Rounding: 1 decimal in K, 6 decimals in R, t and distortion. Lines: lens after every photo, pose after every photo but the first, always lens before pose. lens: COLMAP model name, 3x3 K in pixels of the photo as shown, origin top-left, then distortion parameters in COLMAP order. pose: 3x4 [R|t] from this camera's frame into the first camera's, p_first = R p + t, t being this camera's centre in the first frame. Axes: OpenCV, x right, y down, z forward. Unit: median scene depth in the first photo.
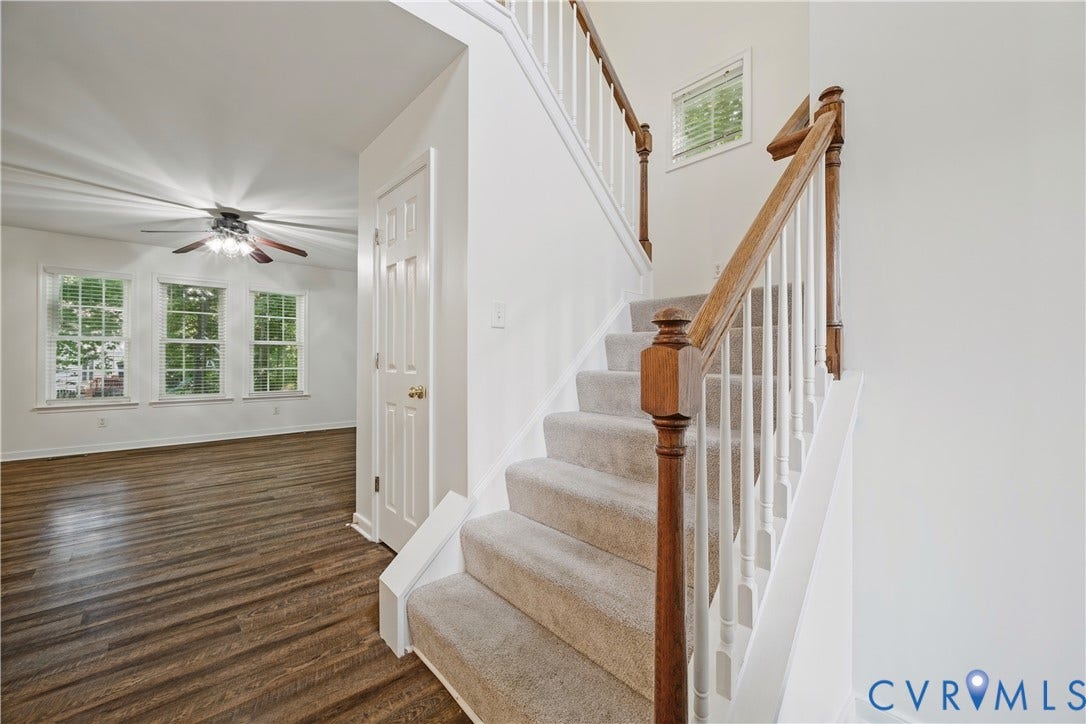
lens RADIAL K [[429.6, 0, 546.2], [0, 429.6, 356.2], [0, 0, 1]] dist [0.002481, 0.000198]
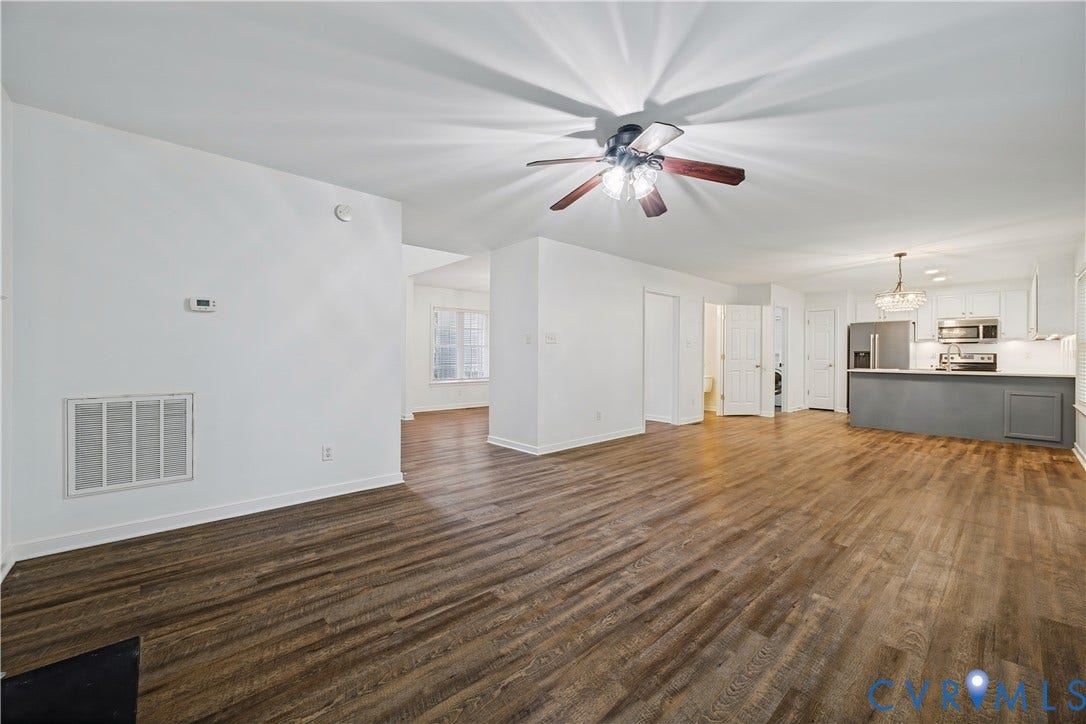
lens RADIAL K [[429.6, 0, 546.2], [0, 429.6, 356.2], [0, 0, 1]] dist [0.002481, 0.000198]
pose [[-0.999708, -0.008903, -0.022447, -0.718346], [-0.008946, 0.999958, 0.001795, -0.000941], [0.022430, 0.001995, -0.999746, 1.940586]]
